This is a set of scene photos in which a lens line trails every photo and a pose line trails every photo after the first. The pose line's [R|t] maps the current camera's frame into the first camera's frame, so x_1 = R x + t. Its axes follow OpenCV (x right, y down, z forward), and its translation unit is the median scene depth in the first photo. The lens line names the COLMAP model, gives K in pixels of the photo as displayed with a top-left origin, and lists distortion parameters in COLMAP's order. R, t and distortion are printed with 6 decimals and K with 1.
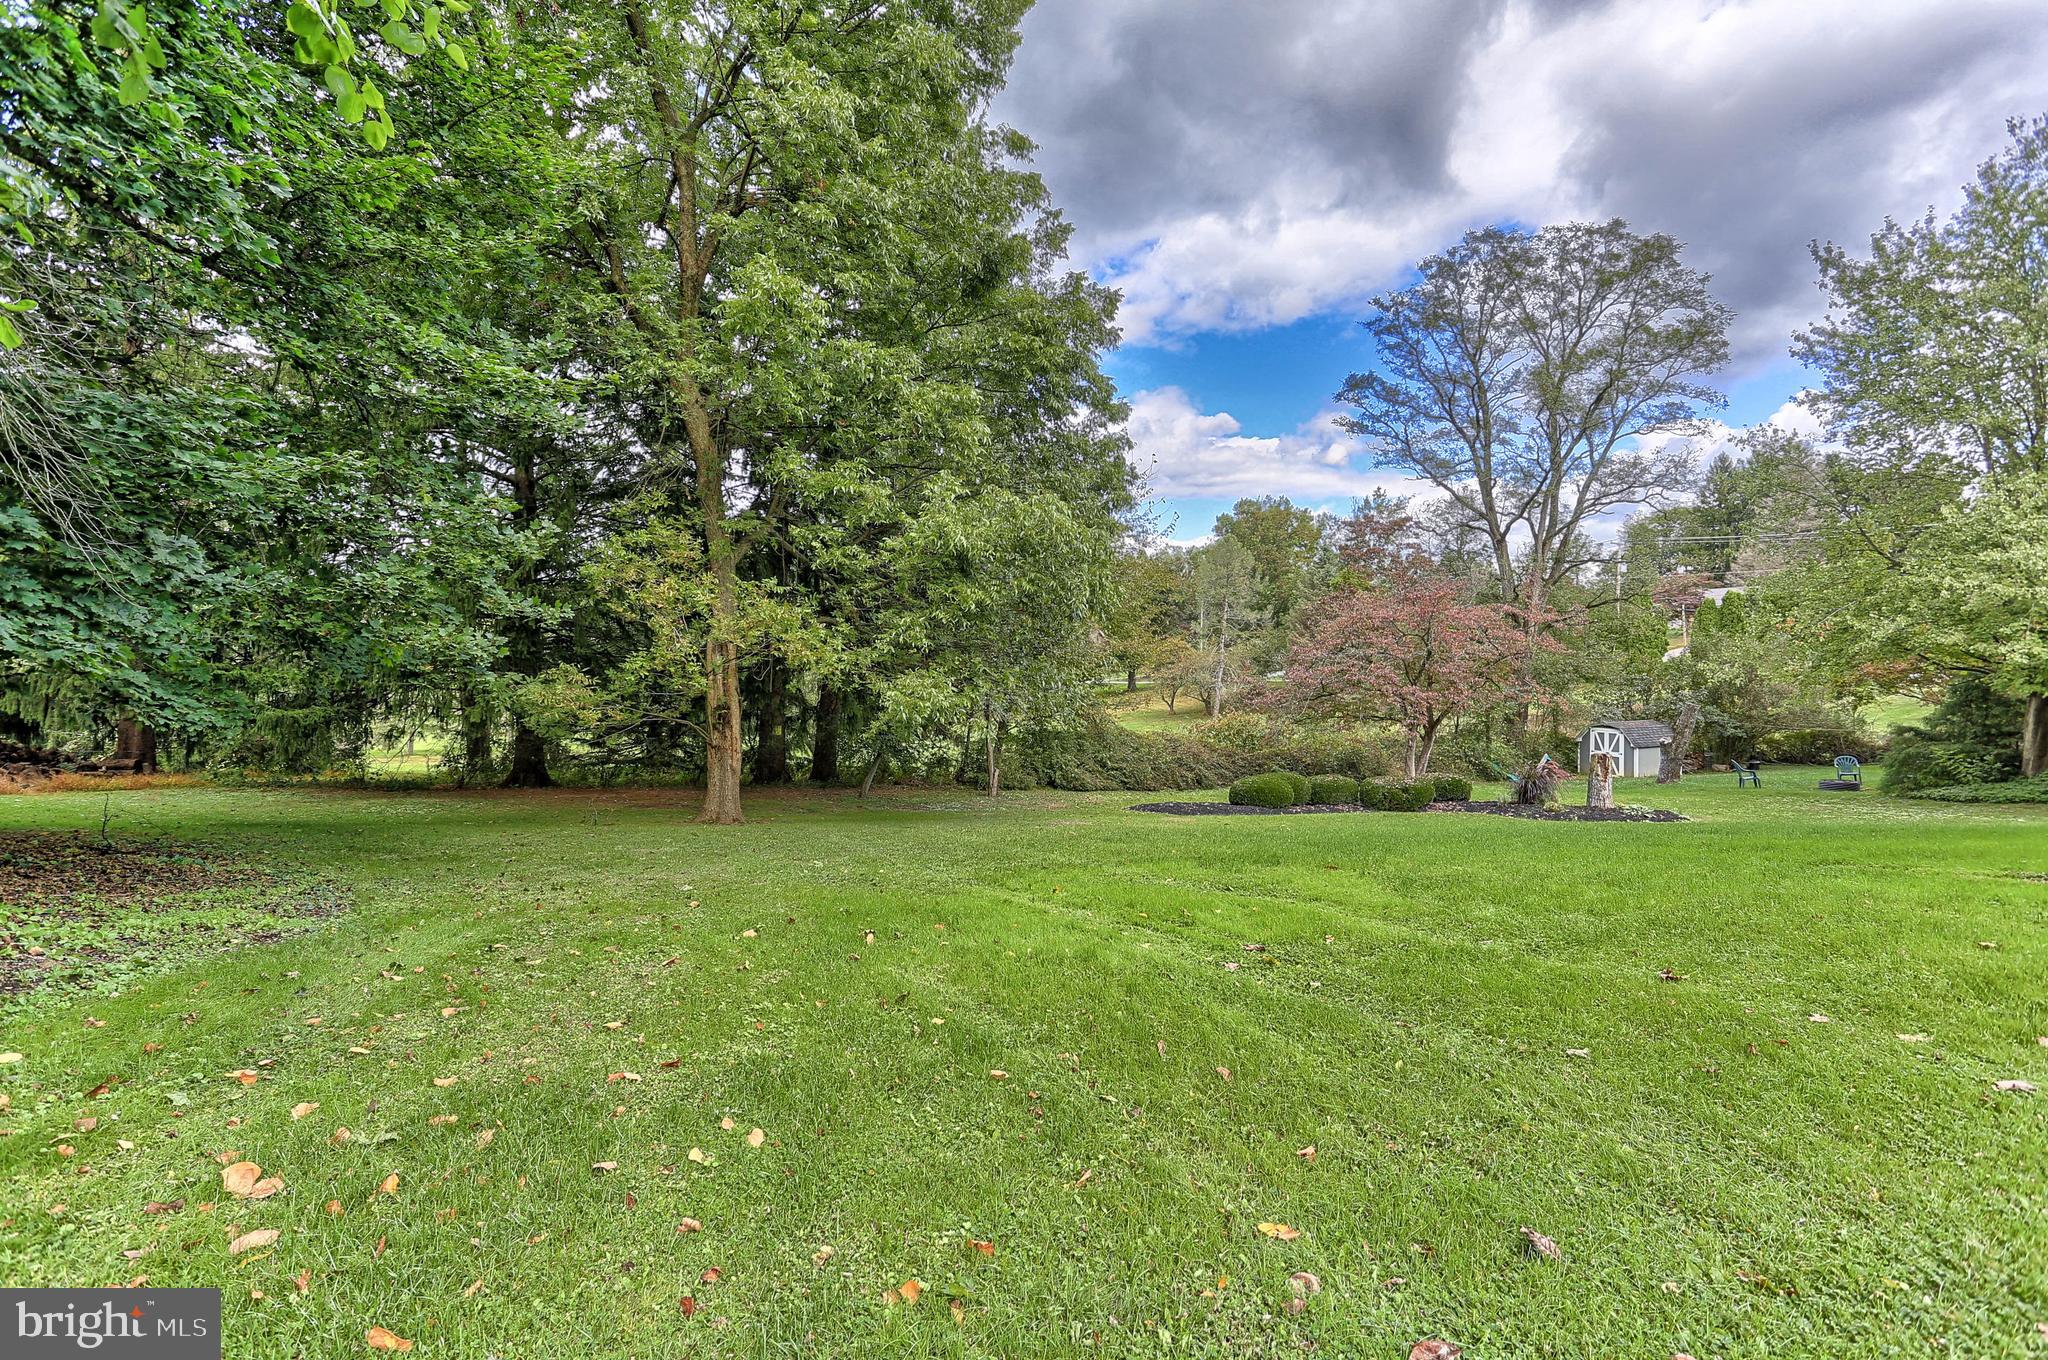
lens RADIAL K [[1052.0, 0, 1024.0], [0, 1052.0, 680.0], [0, 0, 1]] dist [-0.059217, 0.031173]
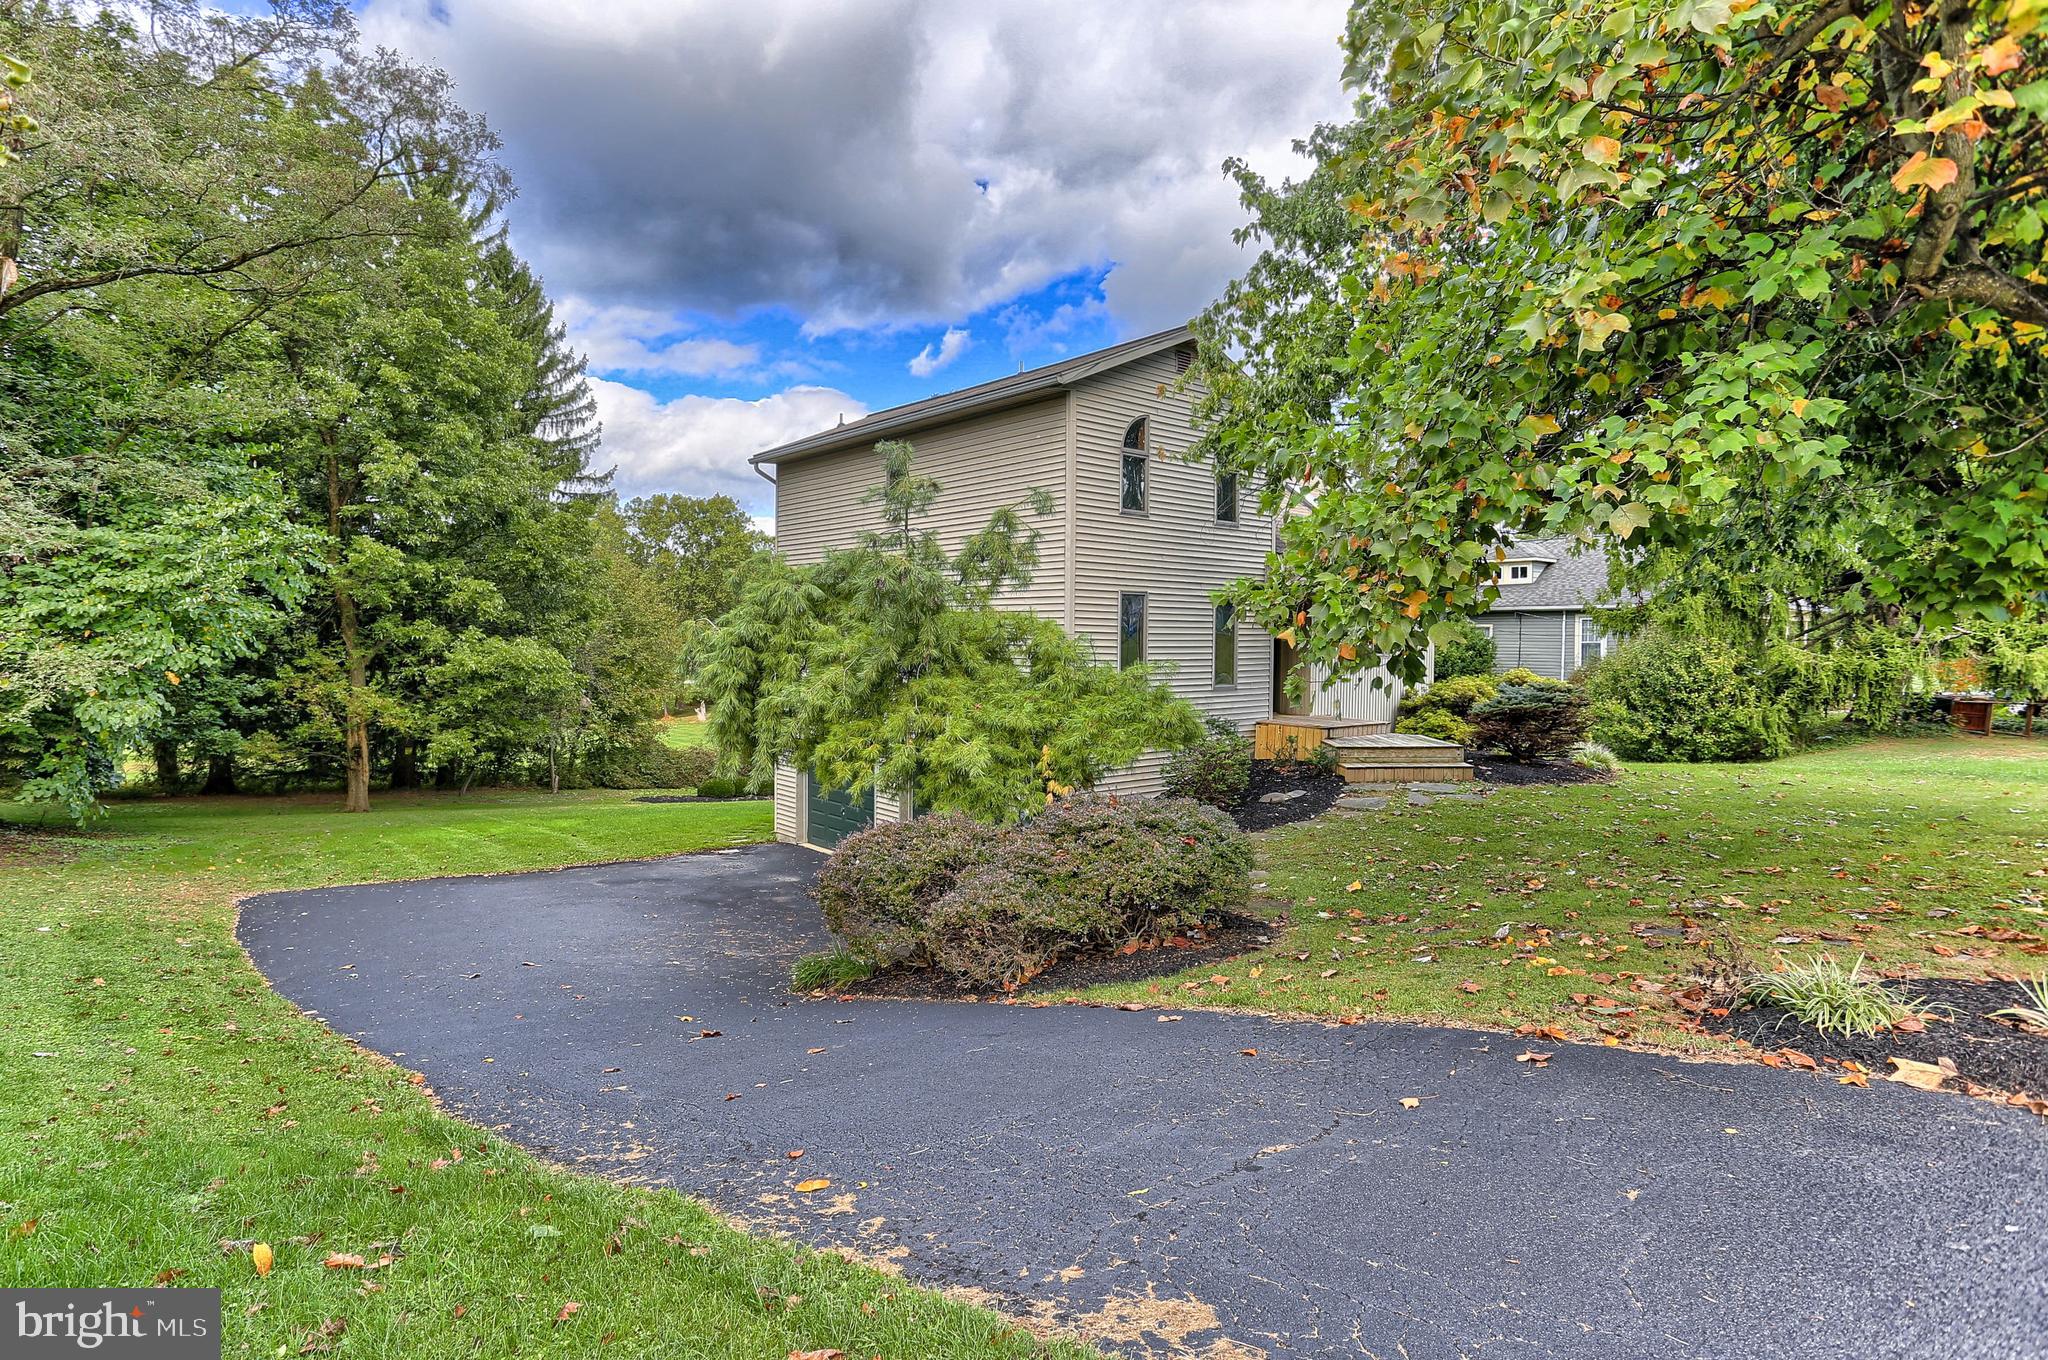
lens RADIAL K [[1061.8, 0, 991.1], [0, 1061.8, 674.5], [0, 0, 1]] dist [-0.063272, 0.000276]
pose [[0.971426, 0.000429, 0.237341, 0.249472], [-0.001247, 0.999994, 0.003298, -0.076162], [-0.237338, -0.003500, 0.971421, -0.699649]]
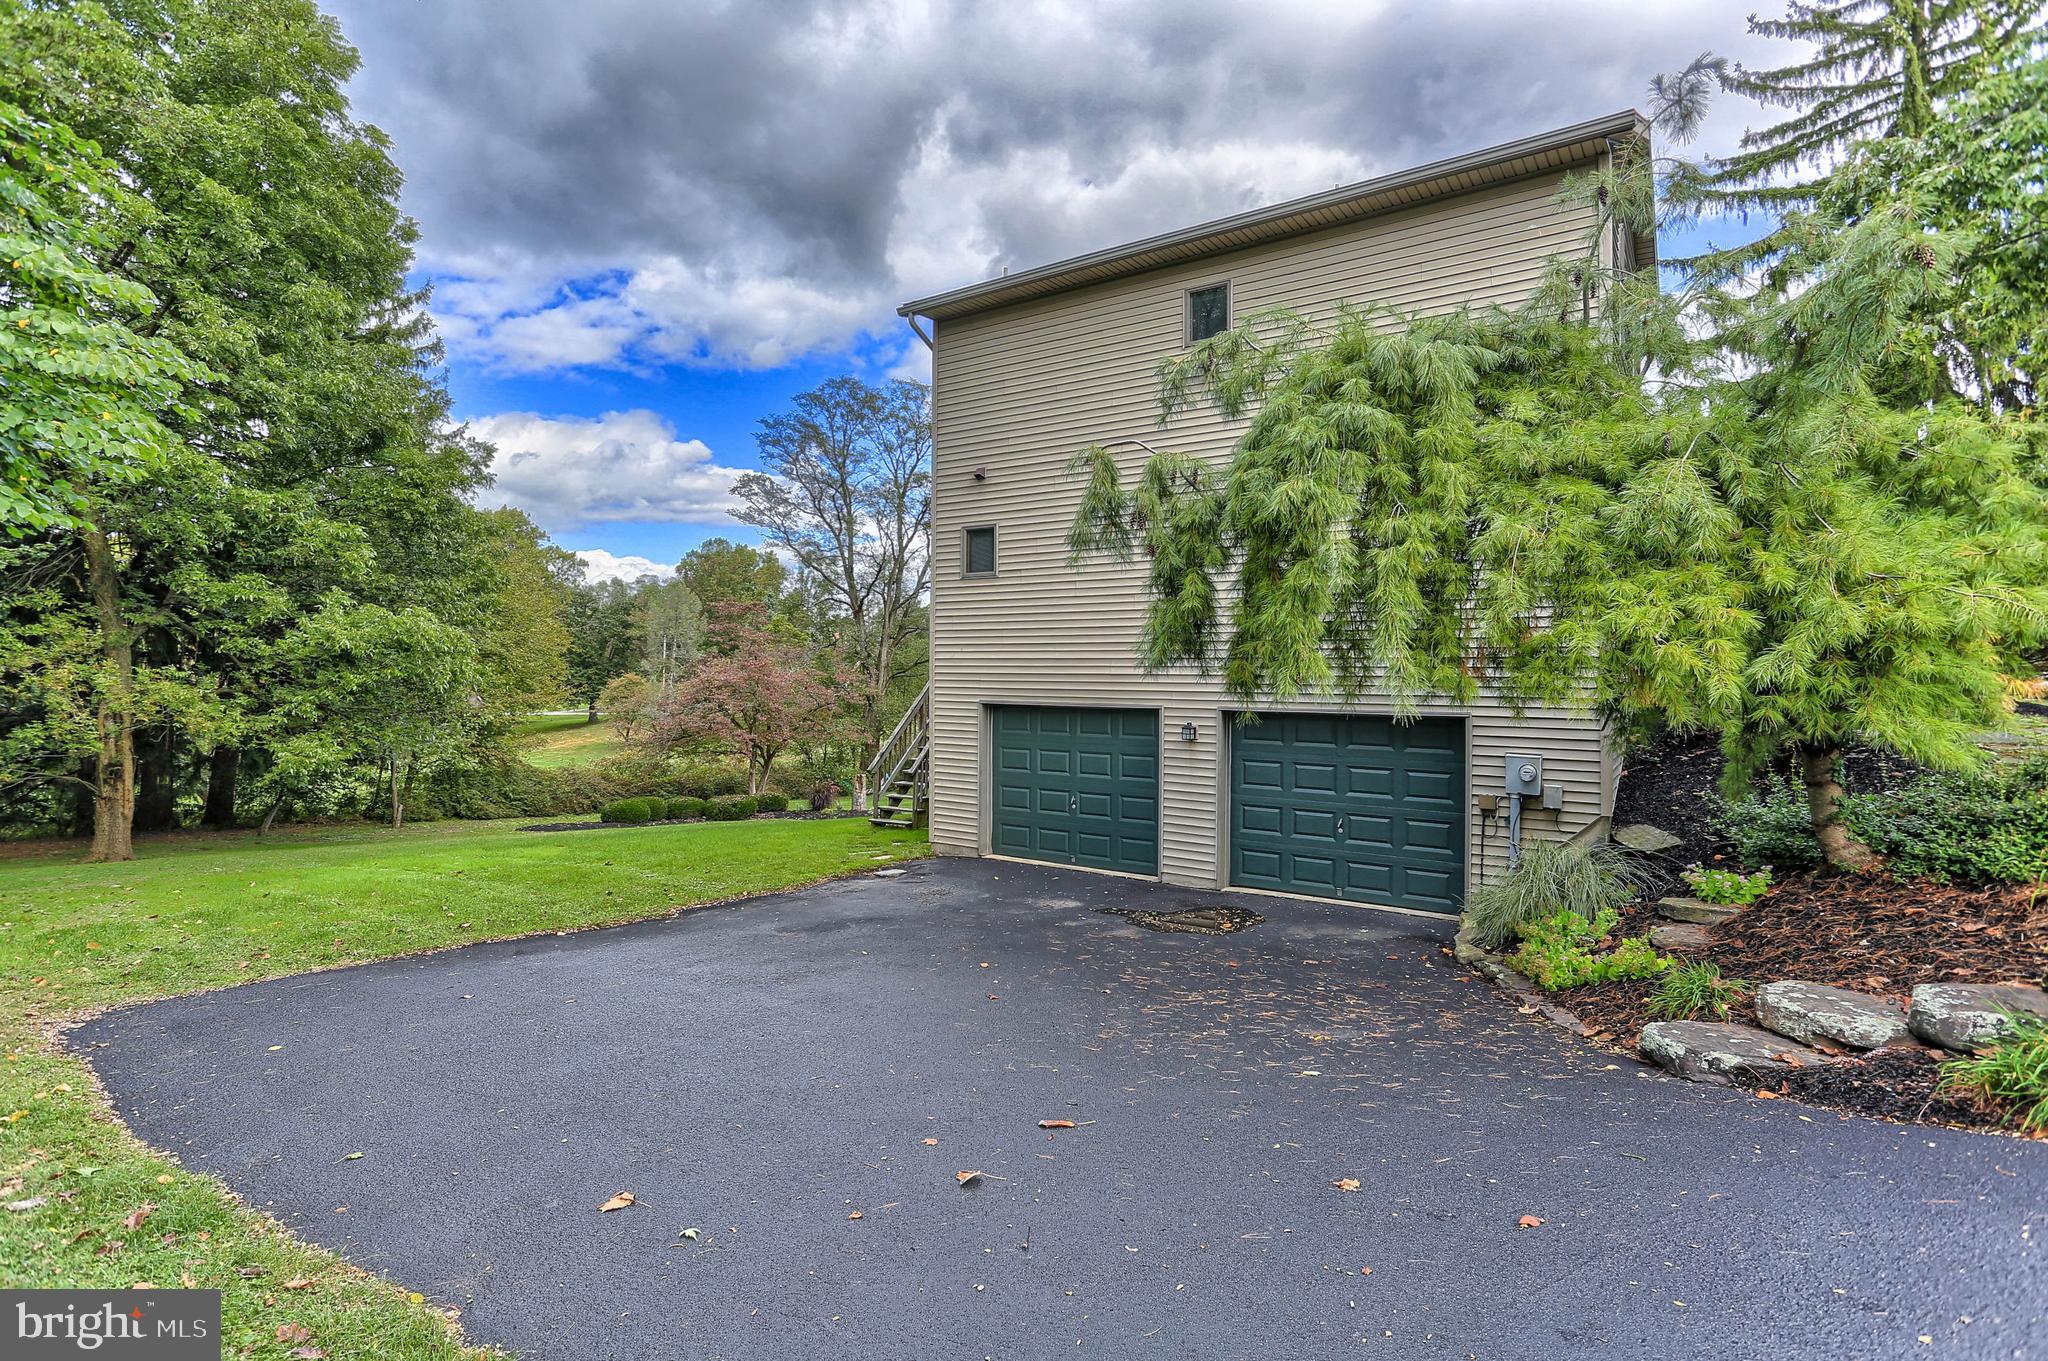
lens RADIAL K [[1019.5, 0, 1037.8], [0, 1019.5, 674.1], [0, 0, 1]] dist [-0.058477, 0.032414]
pose [[0.875983, 0.005462, 0.482310, 0.064444], [0.009846, 0.999525, -0.029202, -0.024506], [-0.482241, 0.030330, 0.875514, -0.369571]]
